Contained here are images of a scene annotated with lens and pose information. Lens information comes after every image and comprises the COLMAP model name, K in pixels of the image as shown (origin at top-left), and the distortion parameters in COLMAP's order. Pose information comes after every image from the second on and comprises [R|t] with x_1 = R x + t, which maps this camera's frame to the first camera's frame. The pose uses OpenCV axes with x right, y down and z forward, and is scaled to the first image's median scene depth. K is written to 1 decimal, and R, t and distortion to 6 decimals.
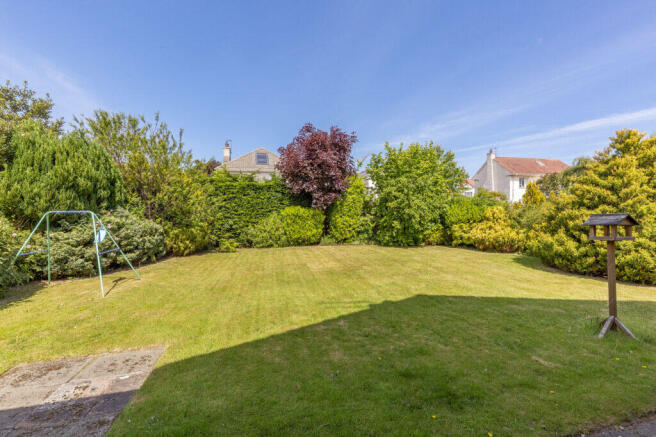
lens RADIAL K [[297.3, 0, 325.5], [0, 297.3, 218.1], [0, 0, 1]] dist [0.003167, 0.000627]
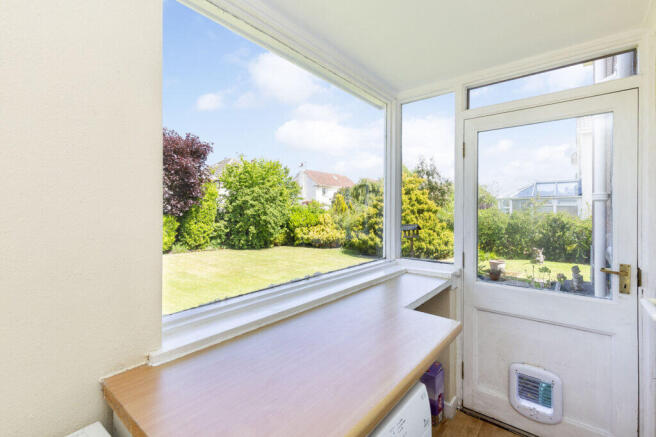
lens RADIAL K [[297.3, 0, 332.7], [0, 297.3, 219.0], [0, 0, 1]] dist [0.003167, 0.000627]
pose [[0.799536, -0.008832, 0.600553, -0.194142], [0.009924, 0.999950, 0.001494, -0.017321], [-0.600536, 0.004766, 0.799584, -0.083232]]
